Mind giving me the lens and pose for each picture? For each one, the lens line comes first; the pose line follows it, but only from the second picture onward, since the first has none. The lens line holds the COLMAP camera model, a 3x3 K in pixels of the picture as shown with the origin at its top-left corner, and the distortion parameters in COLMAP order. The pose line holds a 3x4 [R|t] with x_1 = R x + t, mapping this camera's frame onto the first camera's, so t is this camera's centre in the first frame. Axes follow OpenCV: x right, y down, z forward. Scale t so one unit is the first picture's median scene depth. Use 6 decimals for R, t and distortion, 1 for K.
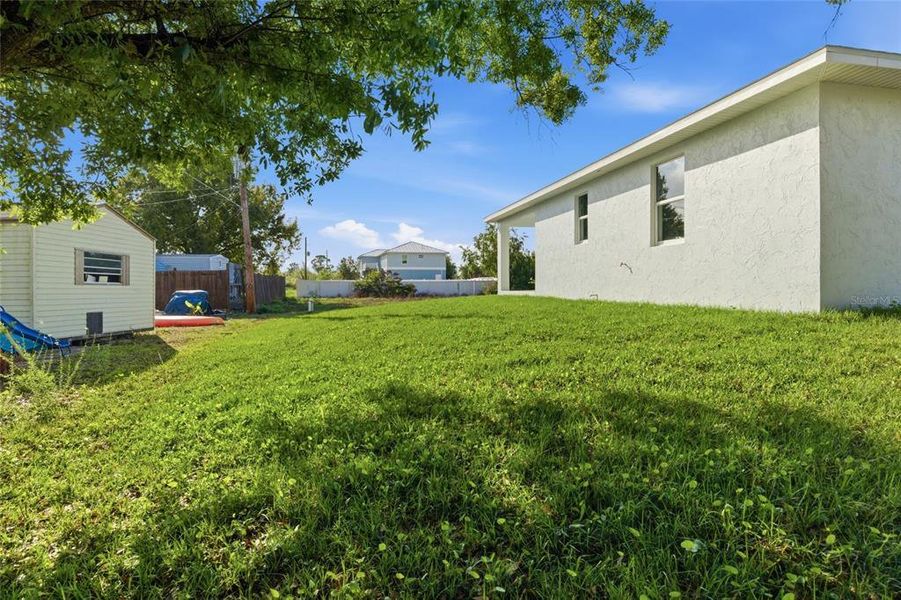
lens RADIAL K [[456.6, 0, 450.8], [0, 456.6, 292.0], [0, 0, 1]] dist [-0.003444, -0.000655]
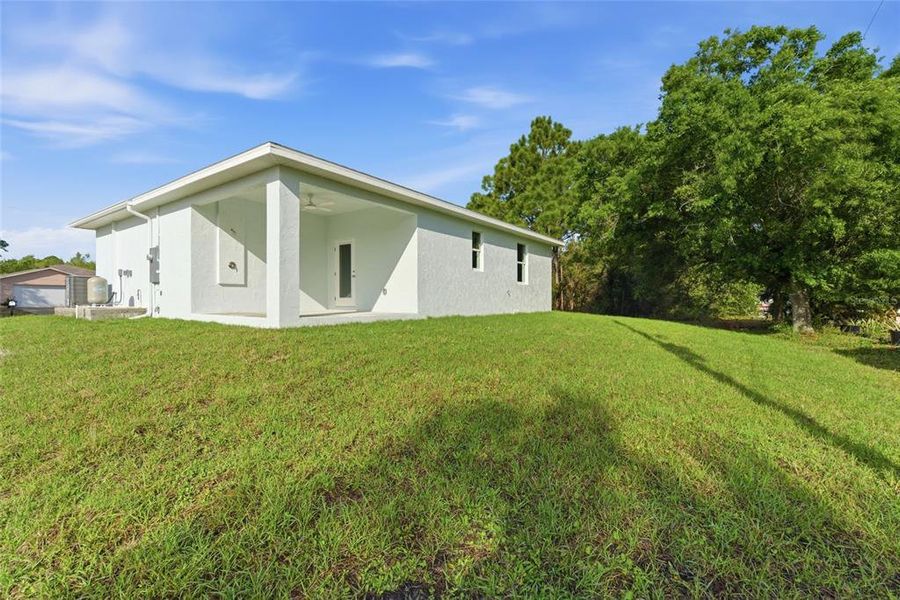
lens RADIAL K [[404.5, 0, 450.5], [0, 404.5, 302.9], [0, 0, 1]] dist [0.002572, -0.001520]
pose [[-0.684943, -0.004312, 0.728584, -0.505751], [0.012168, 0.999775, 0.017356, -0.040317], [-0.728495, 0.020753, -0.684736, 1.947709]]
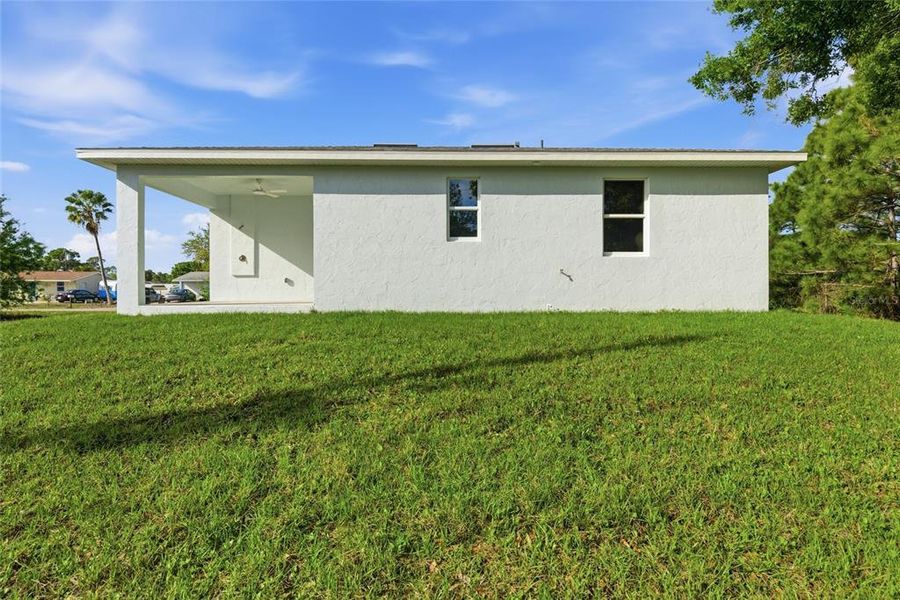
lens RADIAL K [[459.5, 0, 448.6], [0, 459.5, 297.4], [0, 0, 1]] dist [0.004944, 0.000215]
pose [[0.182702, -0.009801, 0.983119, -0.531137], [0.018319, 0.999811, 0.006563, -0.015700], [-0.982998, 0.016810, 0.182847, 0.946508]]
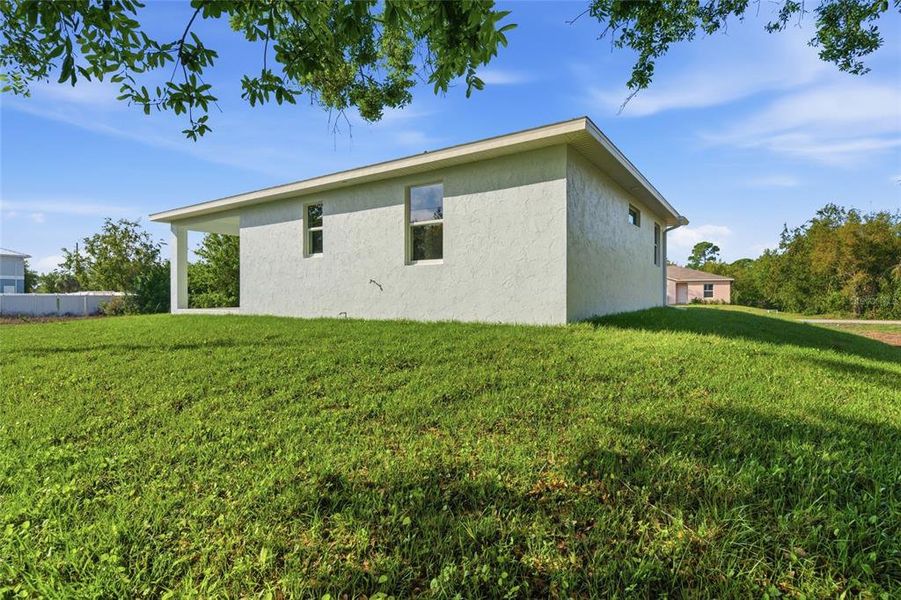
lens RADIAL K [[448.0, 0, 451.4], [0, 448.0, 304.9], [0, 0, 1]] dist [0.003296, -0.000119]
pose [[0.717456, -0.001578, 0.696602, -0.155231], [0.007124, 0.999962, -0.005072, -0.003244], [-0.696568, 0.008601, 0.717439, 0.167841]]
